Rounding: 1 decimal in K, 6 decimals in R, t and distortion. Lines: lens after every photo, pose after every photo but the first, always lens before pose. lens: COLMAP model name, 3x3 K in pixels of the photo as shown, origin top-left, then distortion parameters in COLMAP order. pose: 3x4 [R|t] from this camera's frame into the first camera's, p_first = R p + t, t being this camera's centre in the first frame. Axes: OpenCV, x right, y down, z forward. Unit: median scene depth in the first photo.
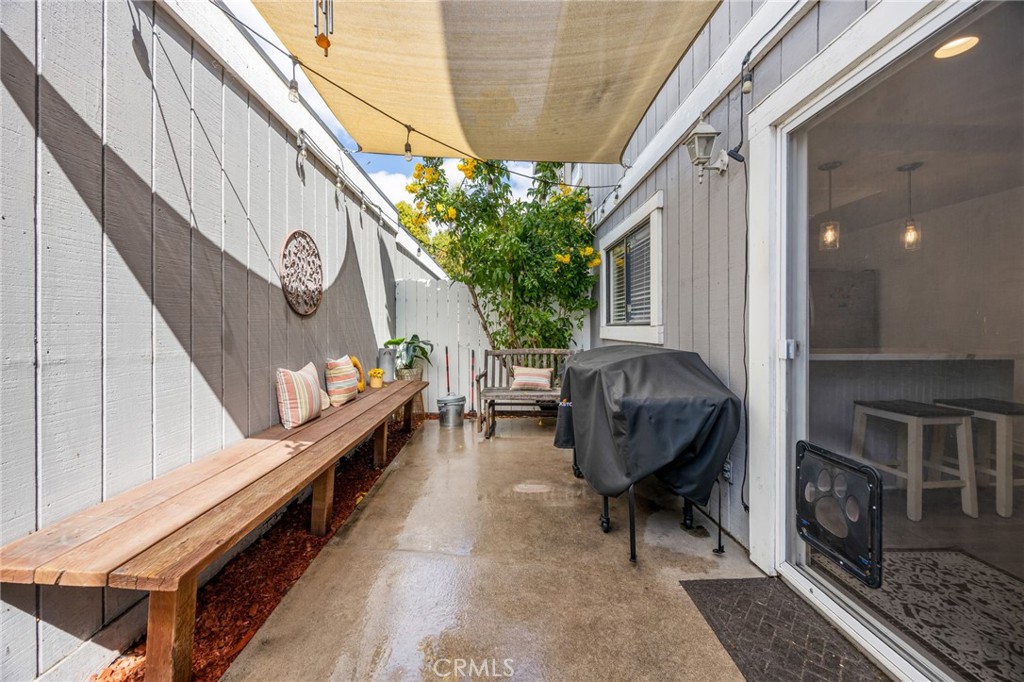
lens RADIAL K [[398.7, 0, 519.5], [0, 398.7, 336.4], [0, 0, 1]] dist [-0.001905, 0.000127]
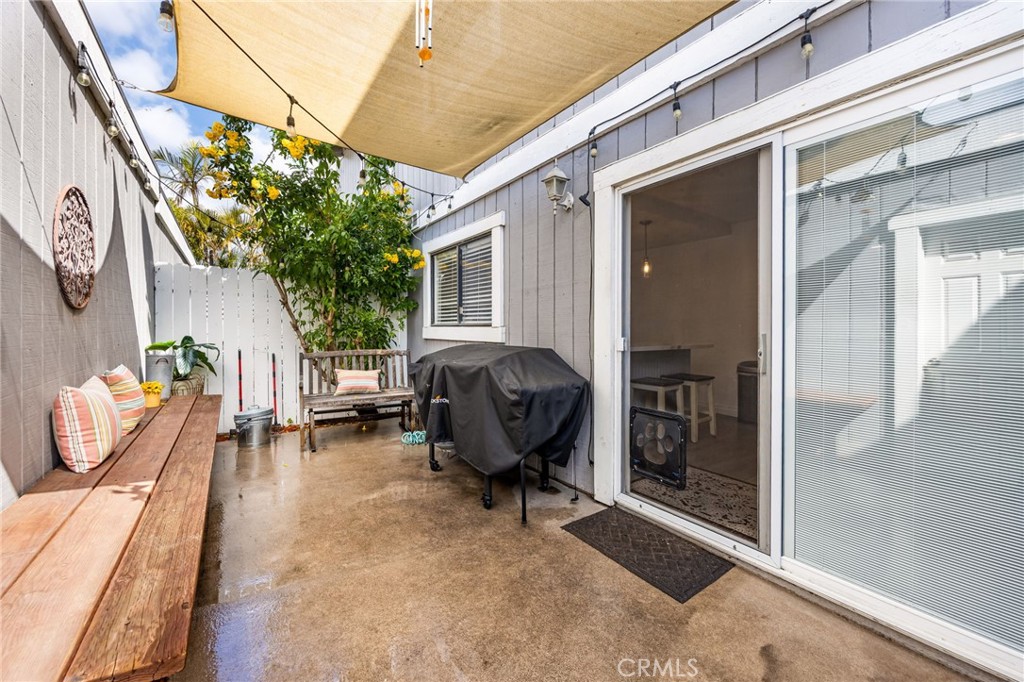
lens RADIAL K [[398.7, 0, 519.5], [0, 398.7, 336.4], [0, 0, 1]] dist [-0.001905, 0.000127]
pose [[0.837157, -0.007435, 0.546913, -0.310338], [0.007389, 0.999970, 0.002283, -0.001742], [-0.546913, 0.002129, 0.837186, -0.001283]]
